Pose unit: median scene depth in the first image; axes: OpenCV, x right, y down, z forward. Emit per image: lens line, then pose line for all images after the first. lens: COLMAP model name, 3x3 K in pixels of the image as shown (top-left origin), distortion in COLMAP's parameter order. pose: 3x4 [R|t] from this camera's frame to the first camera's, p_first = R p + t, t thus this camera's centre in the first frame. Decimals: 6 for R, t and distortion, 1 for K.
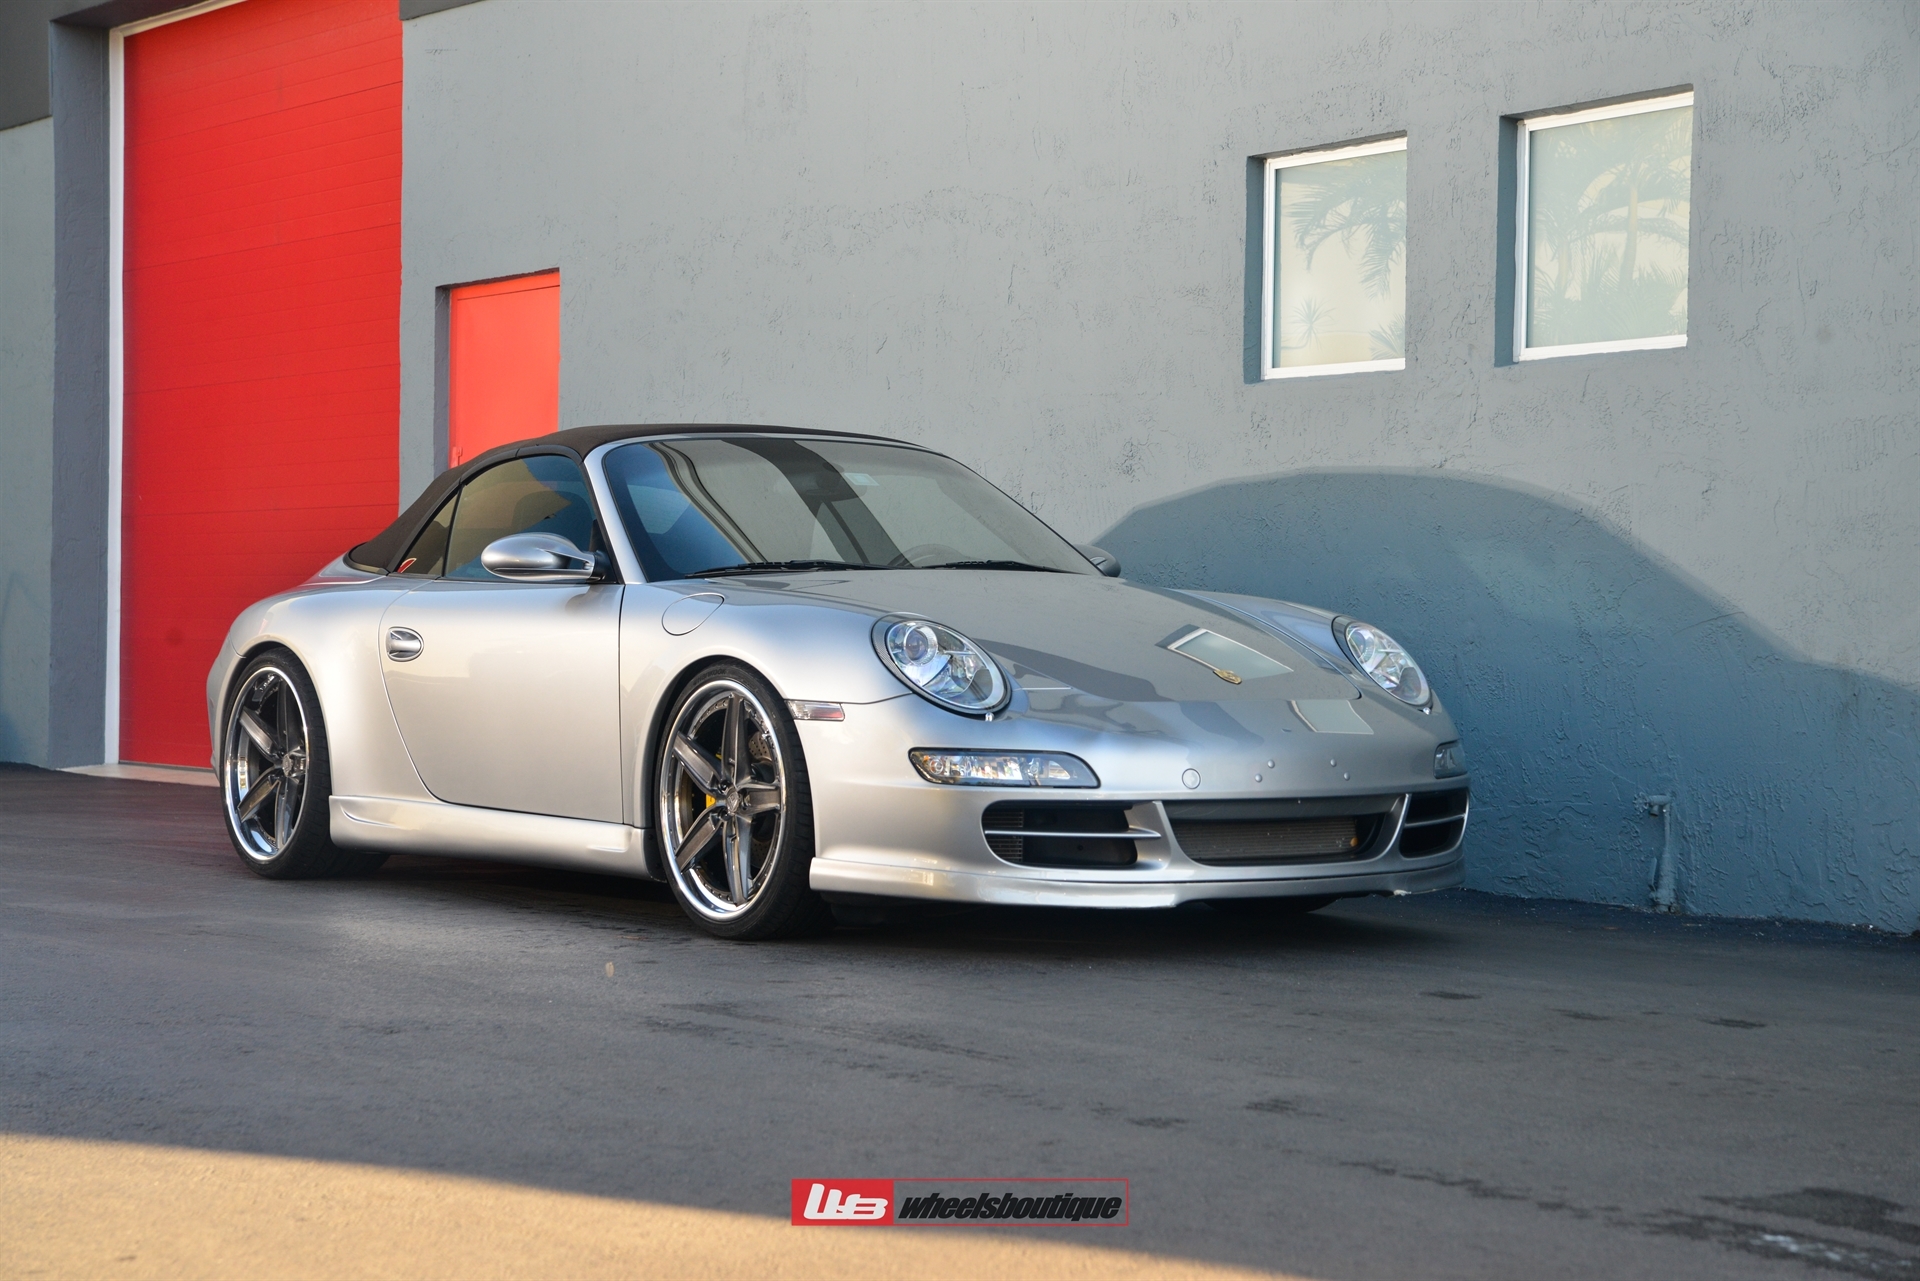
lens RADIAL K [[3690.7, 0, 943.0], [0, 3690.7, 642.4], [0, 0, 1]] dist [0.193740, 0.000000]
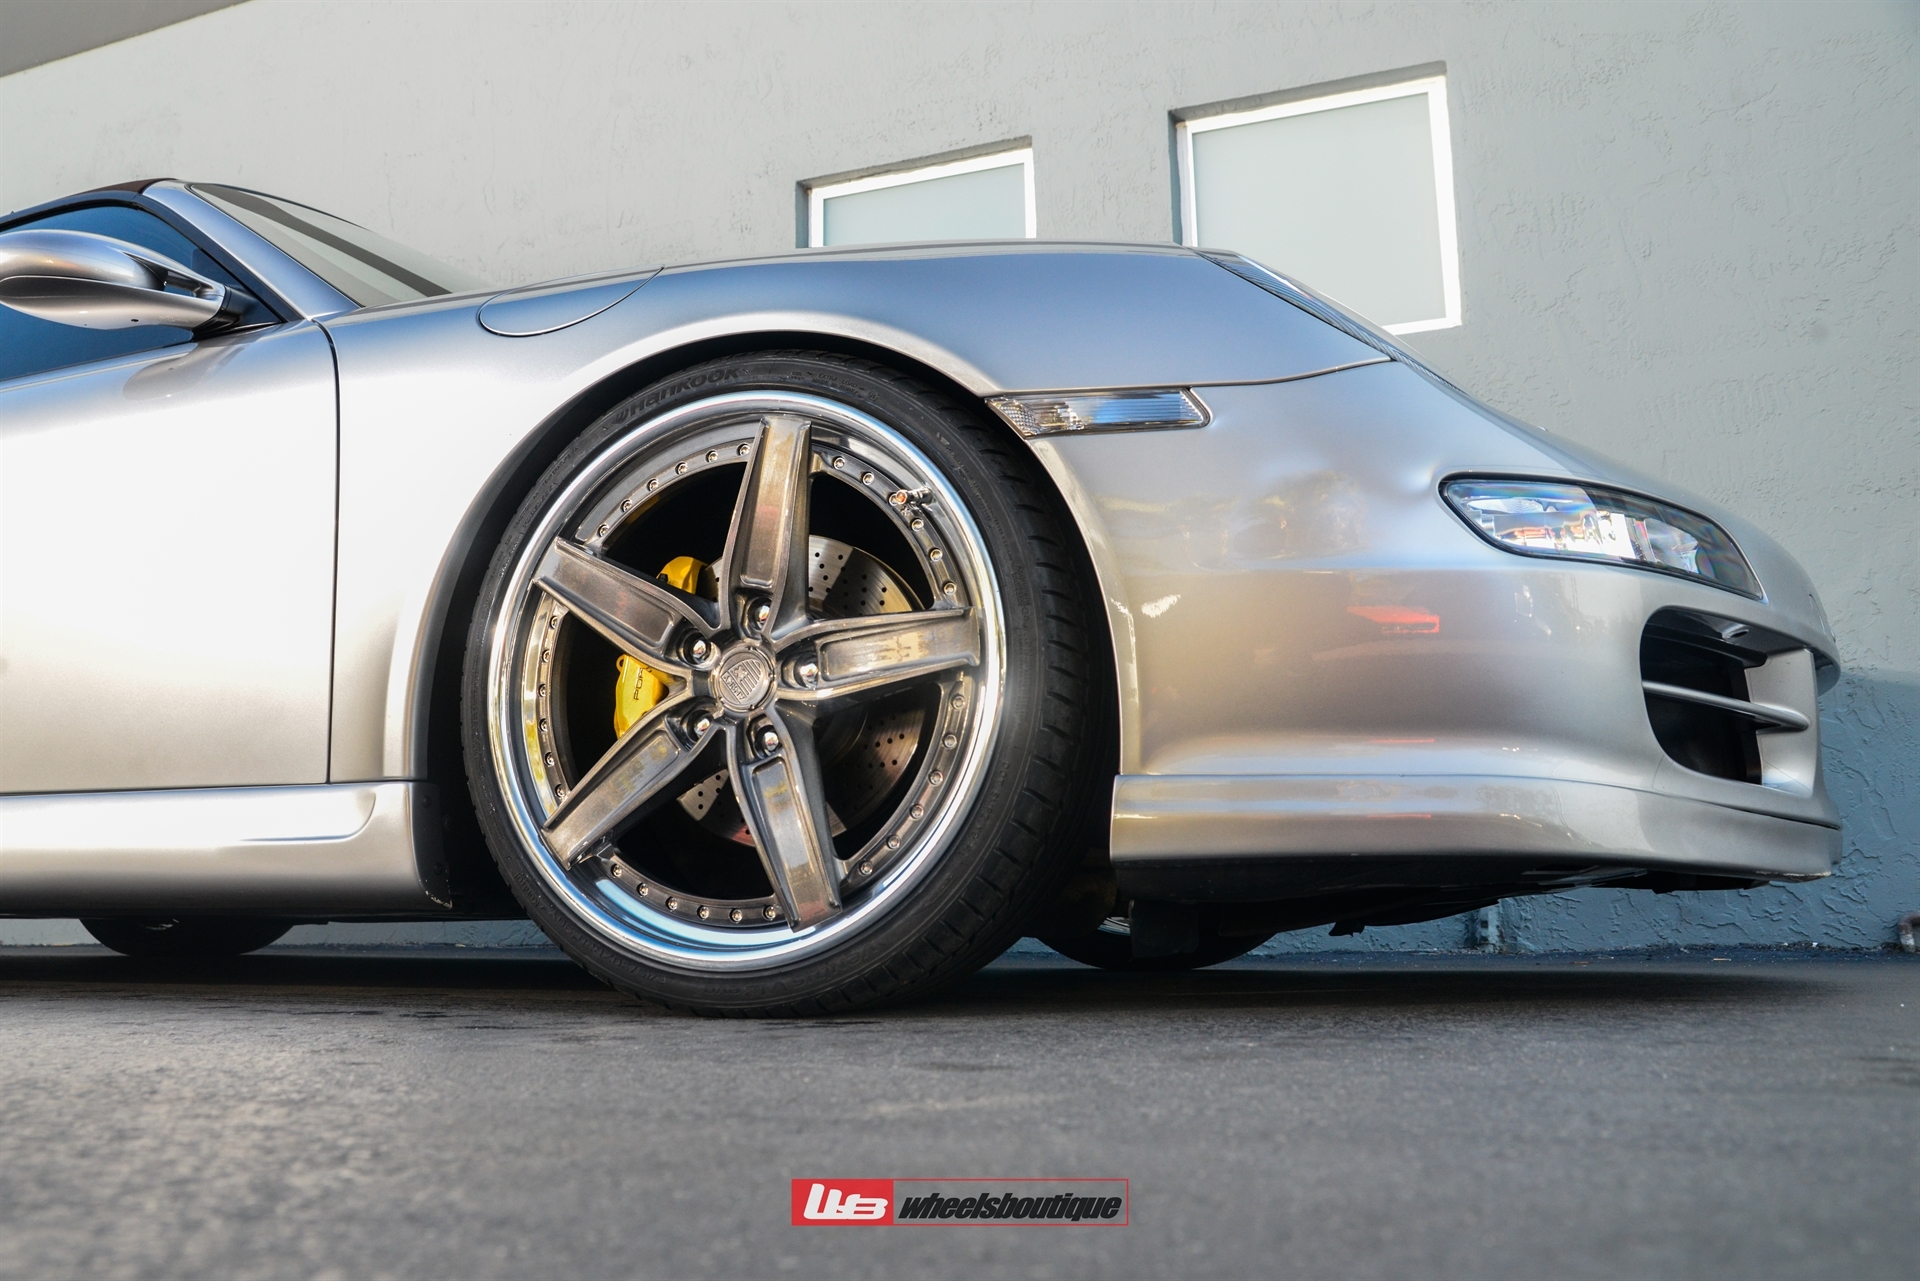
lens RADIAL K [[1674.6, 0, 871.7], [0, 1674.6, 677.3], [0, 0, 1]] dist [-0.093397, 0.025824]
pose [[0.855206, 0.062377, 0.514521, -0.122877], [0.014466, 0.989472, -0.144001, 0.060582], [-0.518087, 0.130594, 0.845300, 0.723497]]
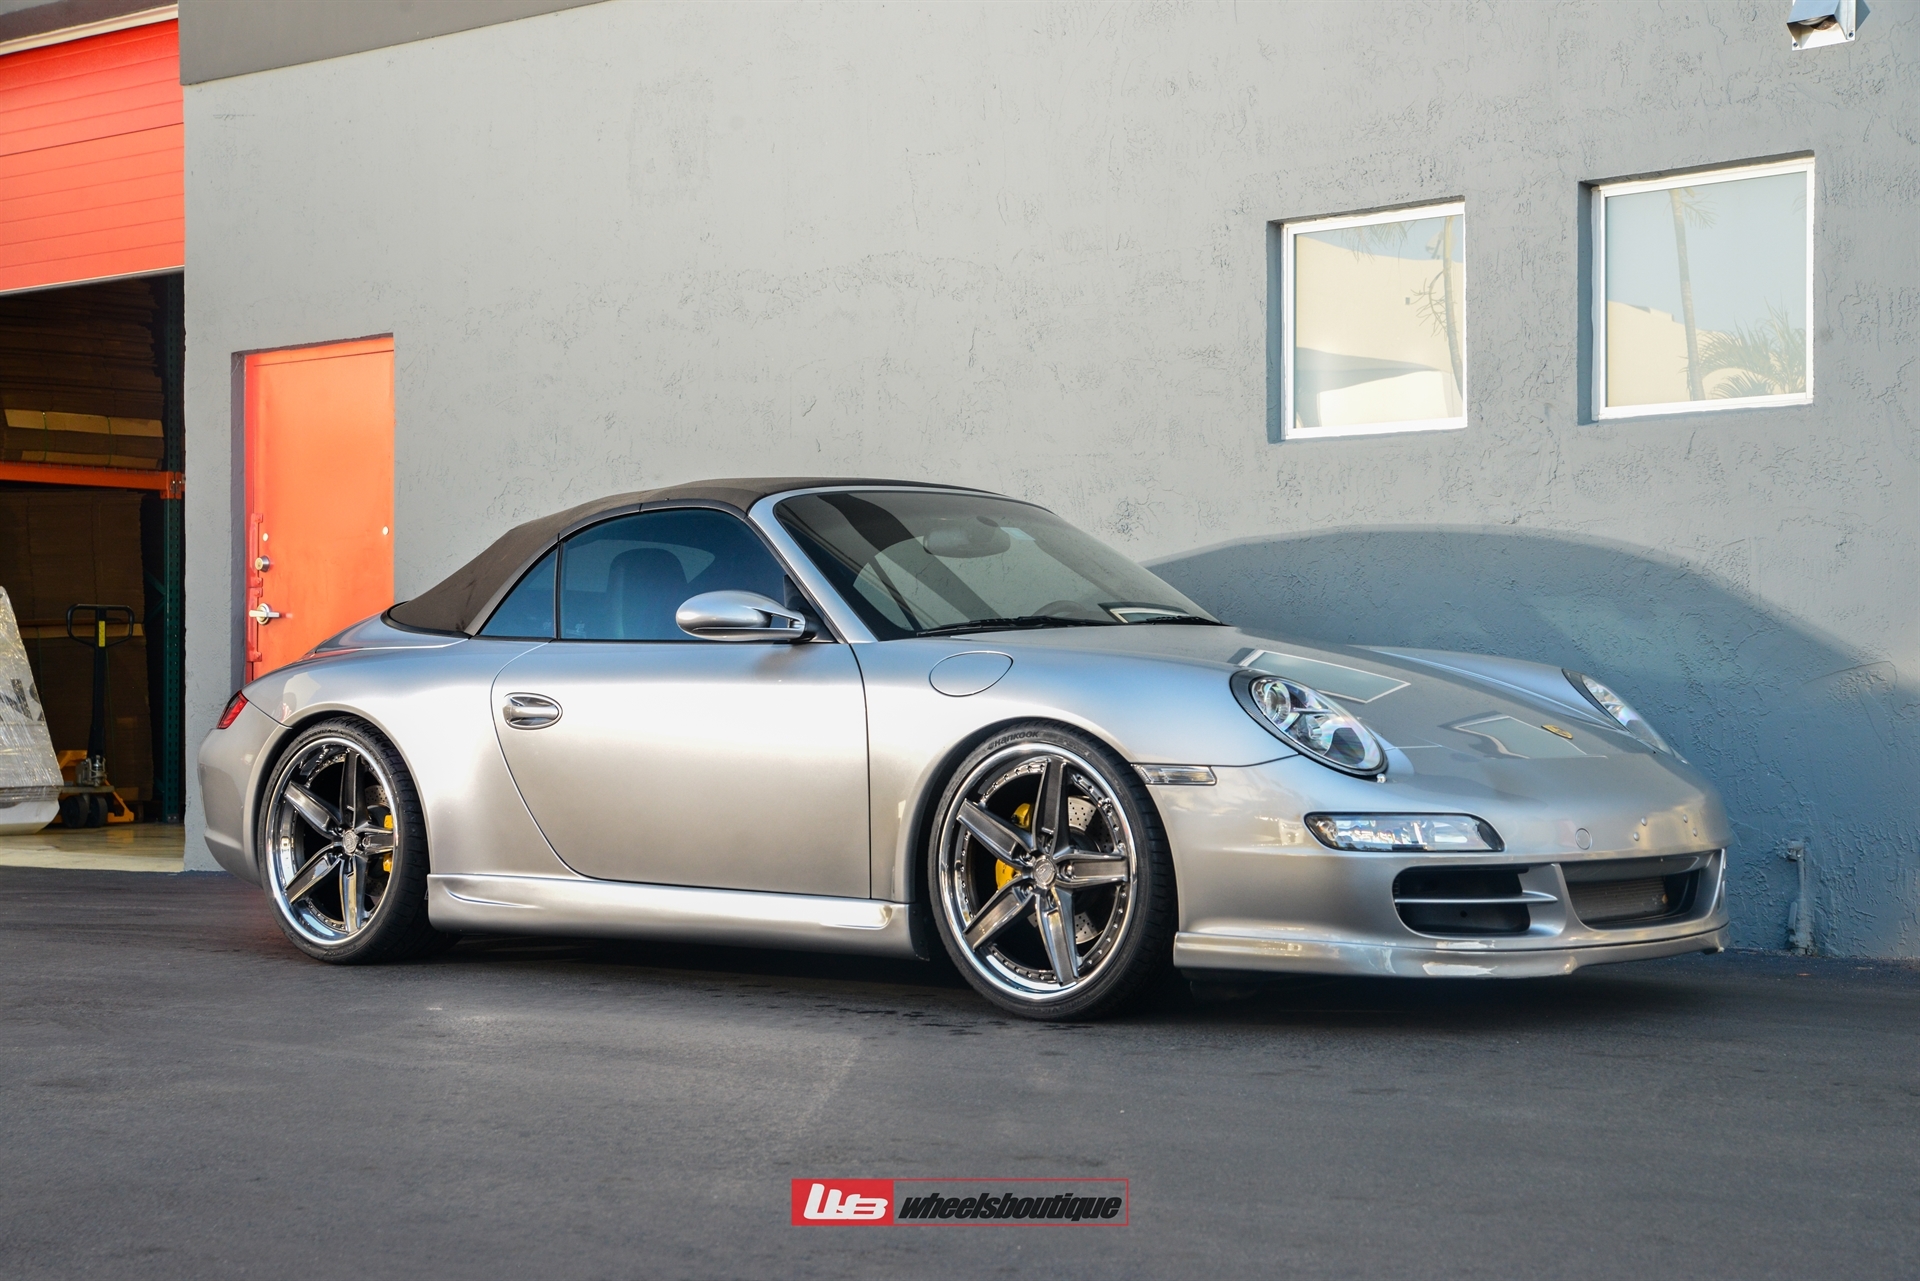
lens RADIAL K [[3141.2, 0, 972.4], [0, 3141.2, 650.4], [0, 0, 1]] dist [0.116734, 0.000000]
pose [[0.969542, -0.009457, 0.244740, -0.233131], [0.013488, 0.999800, -0.014799, -0.001519], [-0.244551, 0.017649, 0.969476, 0.202744]]
